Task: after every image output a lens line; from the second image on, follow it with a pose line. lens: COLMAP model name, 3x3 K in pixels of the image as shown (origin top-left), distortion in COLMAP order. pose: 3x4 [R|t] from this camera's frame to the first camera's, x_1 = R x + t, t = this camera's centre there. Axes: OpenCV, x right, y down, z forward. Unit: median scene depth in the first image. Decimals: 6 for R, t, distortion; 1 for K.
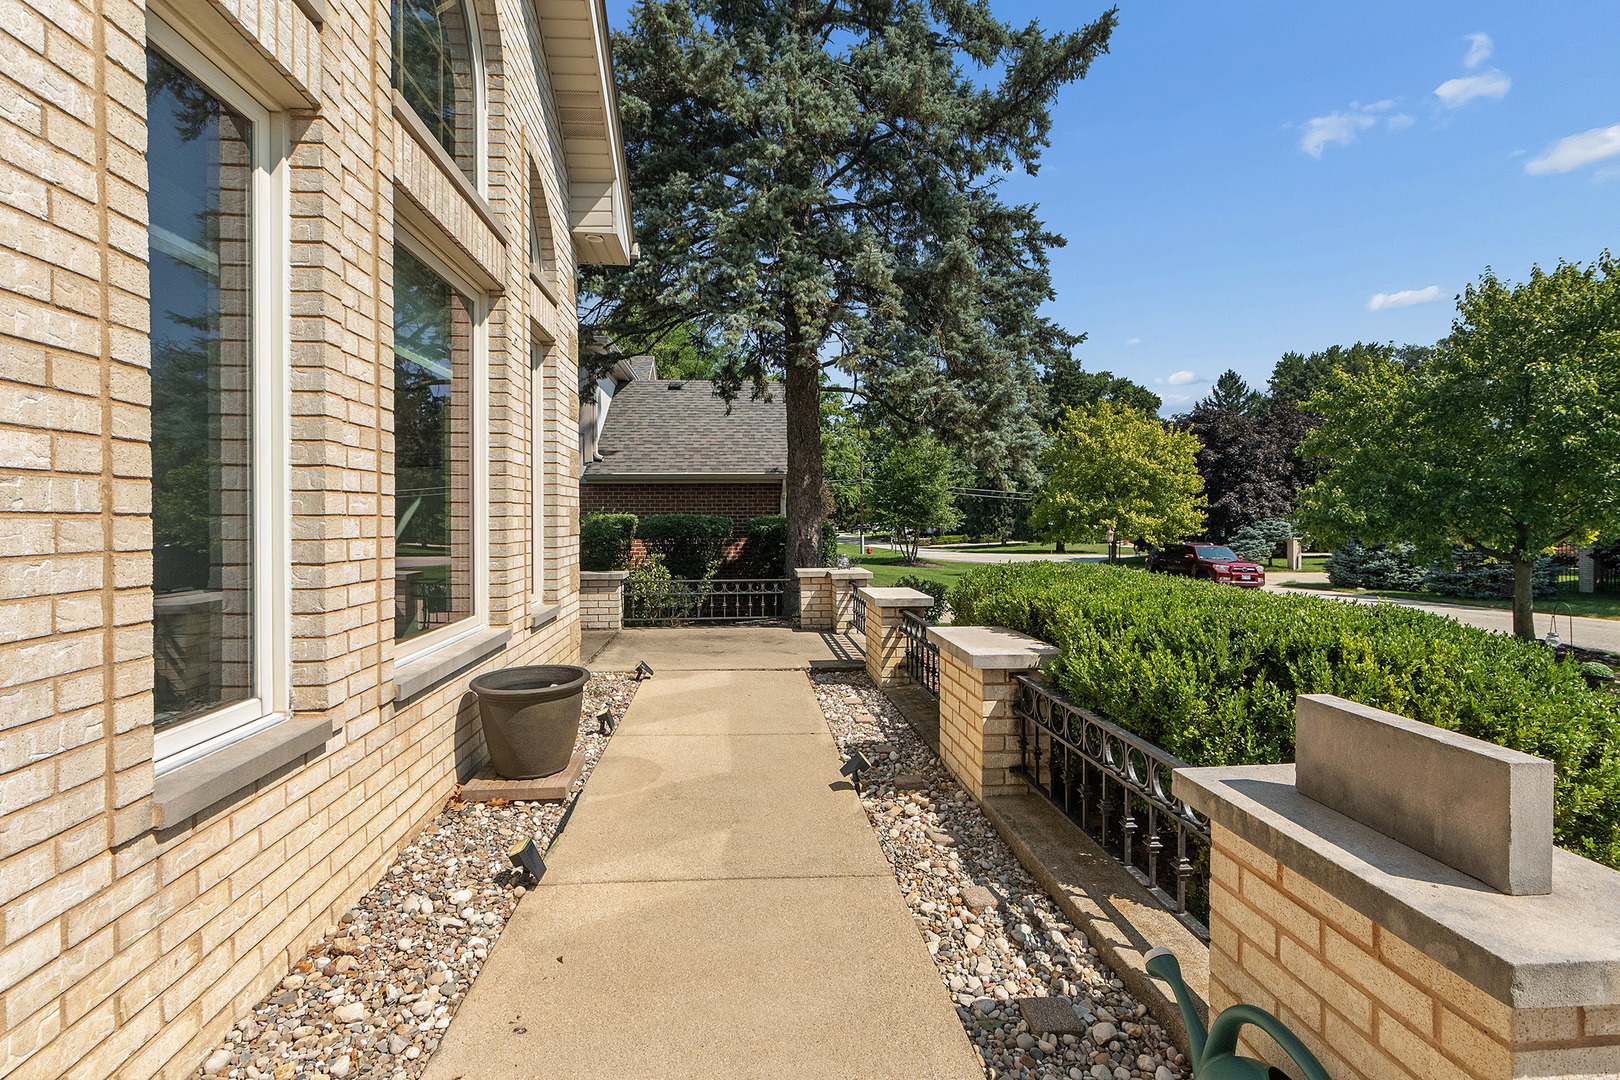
lens RADIAL K [[729.3, 0, 792.3], [0, 729.3, 523.3], [0, 0, 1]] dist [-0.001106, -0.000445]
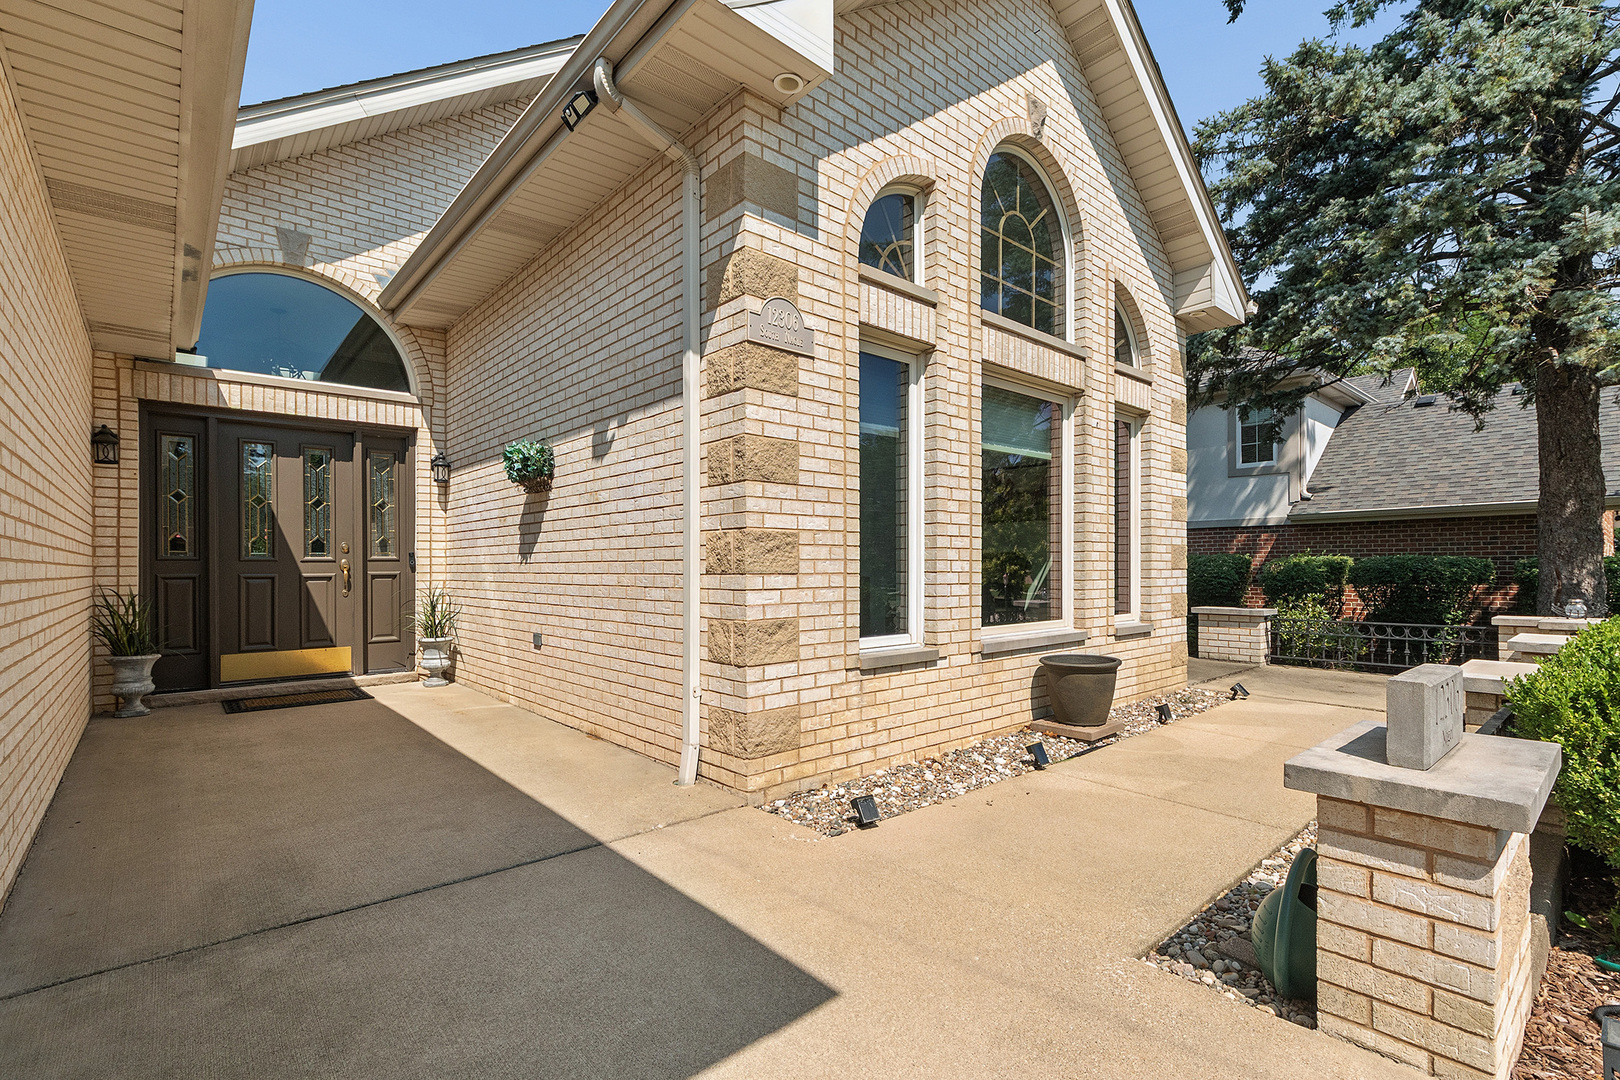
lens RADIAL K [[729.3, 0, 803.3], [0, 729.3, 553.9], [0, 0, 1]] dist [-0.001106, -0.000445]
pose [[0.584624, -0.013270, -0.811196, 0.452126], [-0.006023, 0.999768, -0.020695, 0.029164], [0.811282, 0.016985, 0.584408, -0.275808]]
